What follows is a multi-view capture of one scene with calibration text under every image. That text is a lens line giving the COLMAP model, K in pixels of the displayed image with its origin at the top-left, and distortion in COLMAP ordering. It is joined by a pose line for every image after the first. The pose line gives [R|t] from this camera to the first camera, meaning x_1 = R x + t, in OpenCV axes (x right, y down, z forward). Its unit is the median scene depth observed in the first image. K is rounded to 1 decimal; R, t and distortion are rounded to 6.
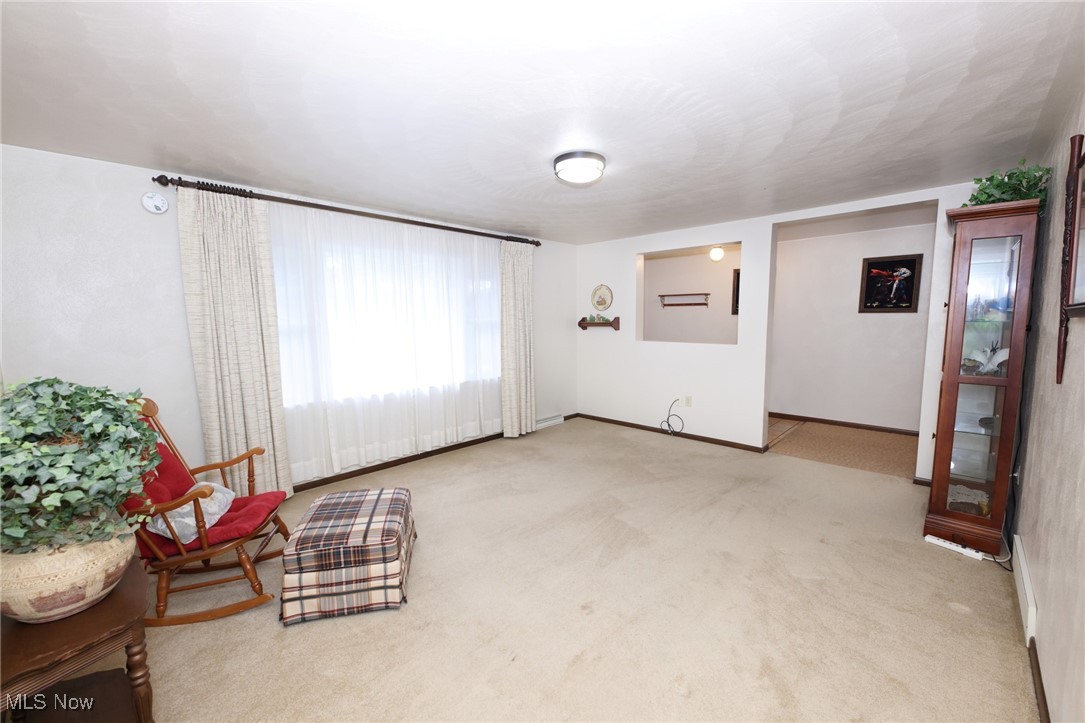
lens RADIAL K [[438.2, 0, 542.5], [0, 438.2, 361.5], [0, 0, 1]] dist [-0.000588, -0.000373]
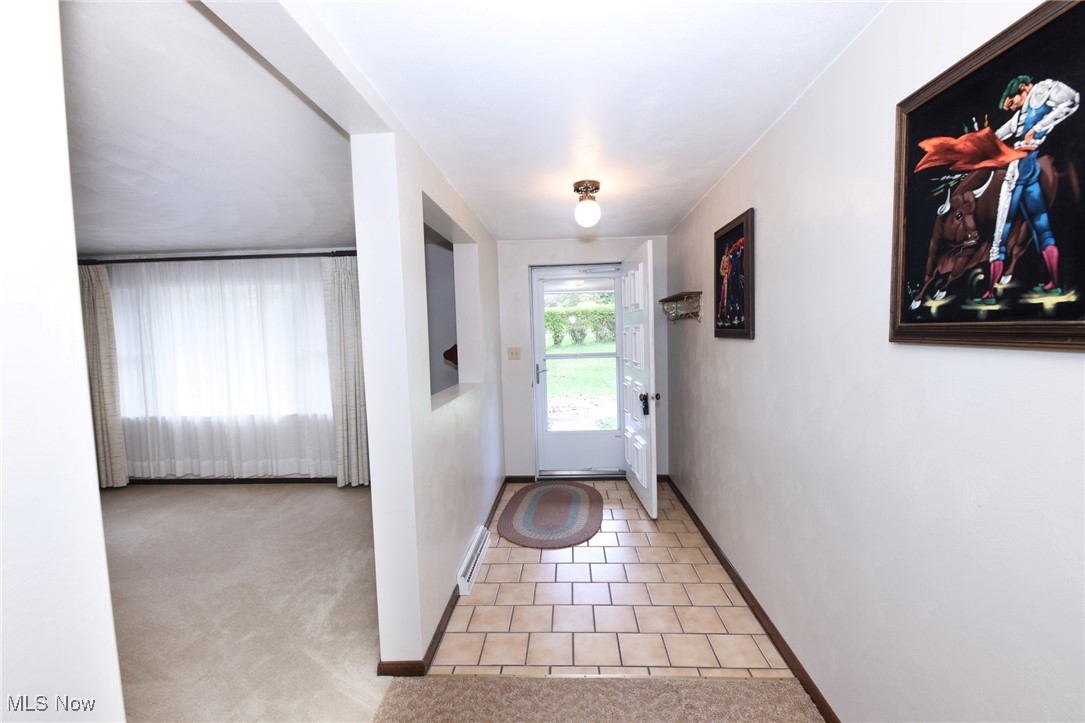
lens RADIAL K [[438.2, 0, 542.5], [0, 438.2, 361.5], [0, 0, 1]] dist [-0.000588, -0.000373]
pose [[0.644818, 0.041126, -0.763229, 0.828812], [-0.055338, 0.998443, 0.007048, -0.096582], [0.762330, 0.037690, 0.646090, 0.746442]]
